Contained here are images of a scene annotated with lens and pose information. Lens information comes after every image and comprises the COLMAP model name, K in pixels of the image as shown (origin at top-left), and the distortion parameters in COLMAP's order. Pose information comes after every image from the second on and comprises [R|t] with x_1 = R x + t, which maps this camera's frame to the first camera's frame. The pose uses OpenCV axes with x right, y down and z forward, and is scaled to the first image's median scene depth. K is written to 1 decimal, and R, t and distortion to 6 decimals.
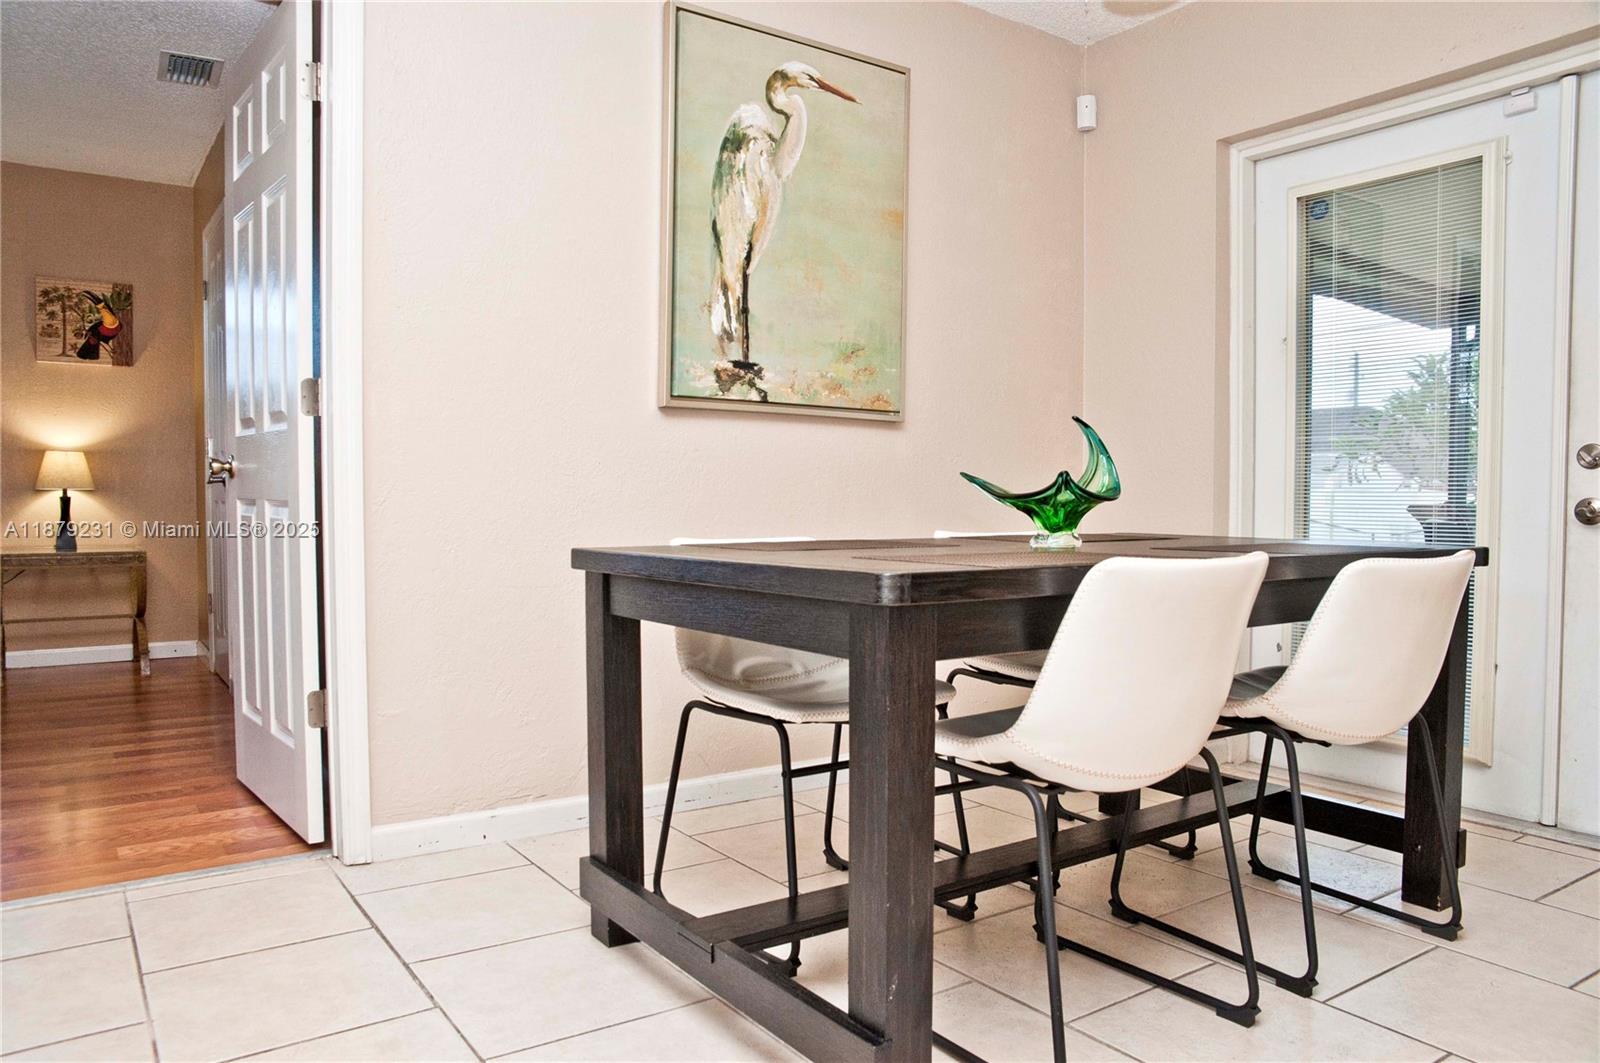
lens RADIAL K [[1095.4, 0, 784.0], [0, 1095.4, 529.2], [0, 0, 1]] dist [-0.102634, 0.084763]
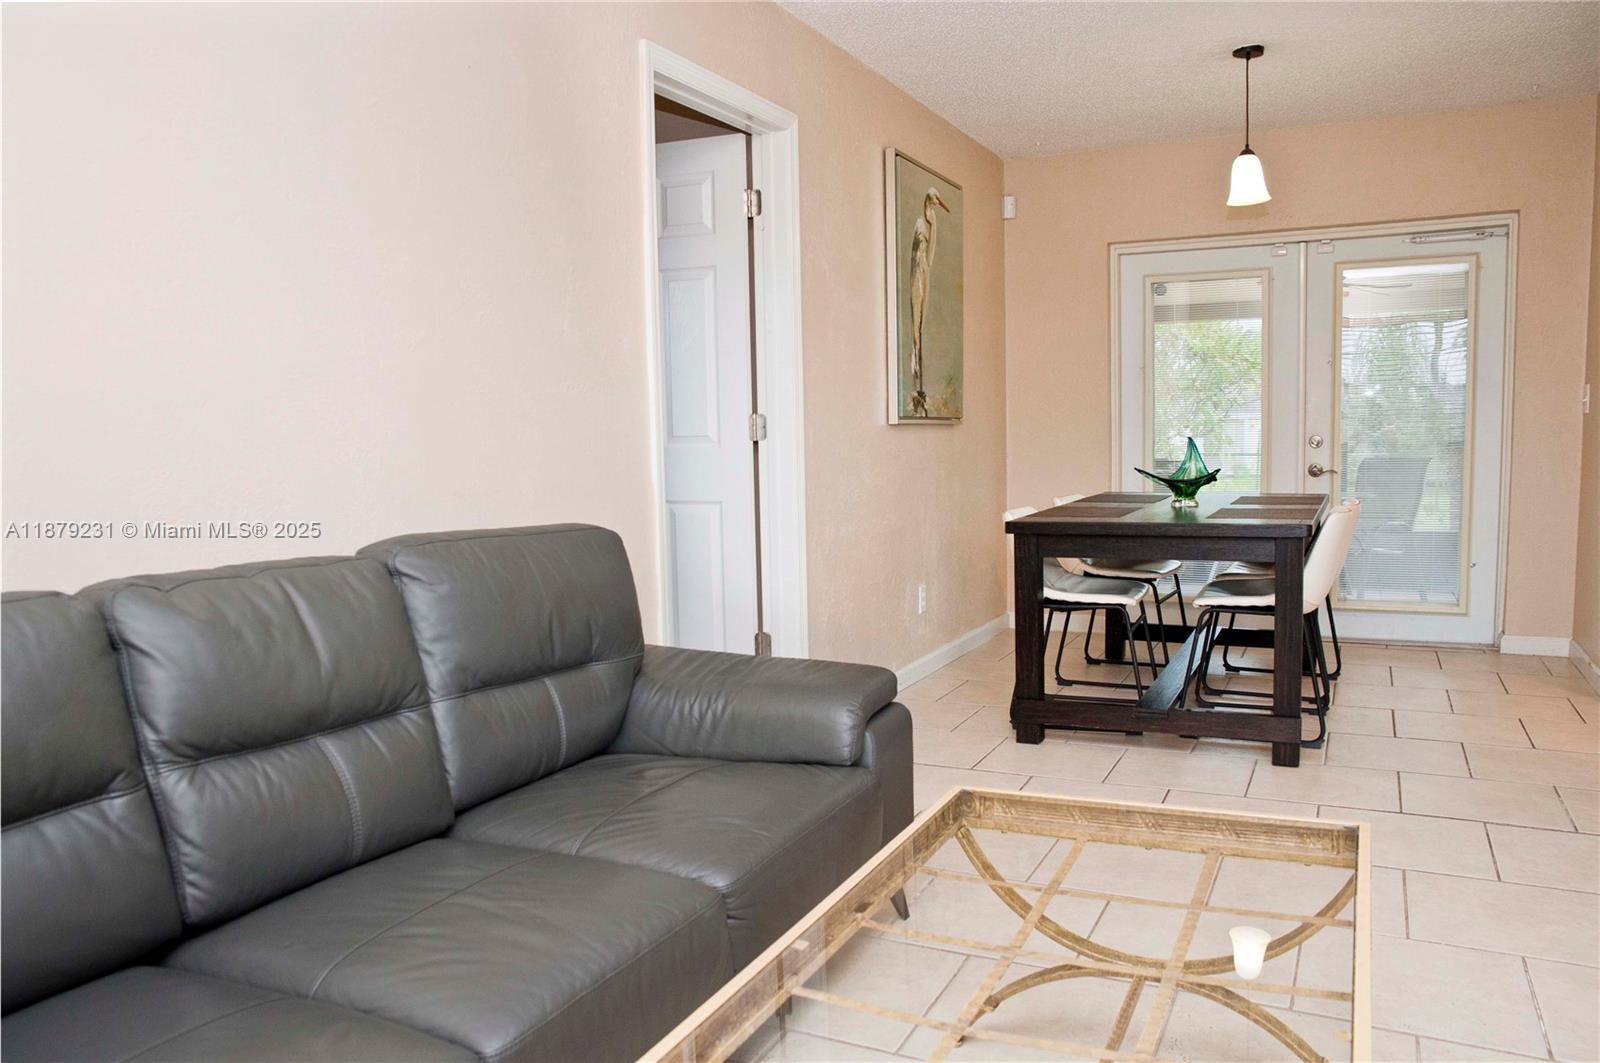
lens RADIAL K [[1121.4, 0, 760.1], [0, 1121.4, 537.7], [0, 0, 1]] dist [-0.123010, 0.089958]
pose [[0.888419, -0.068025, 0.453965, -0.951064], [0.041194, 0.996783, 0.068747, -0.067457], [-0.457181, -0.042376, 0.888364, -0.277836]]
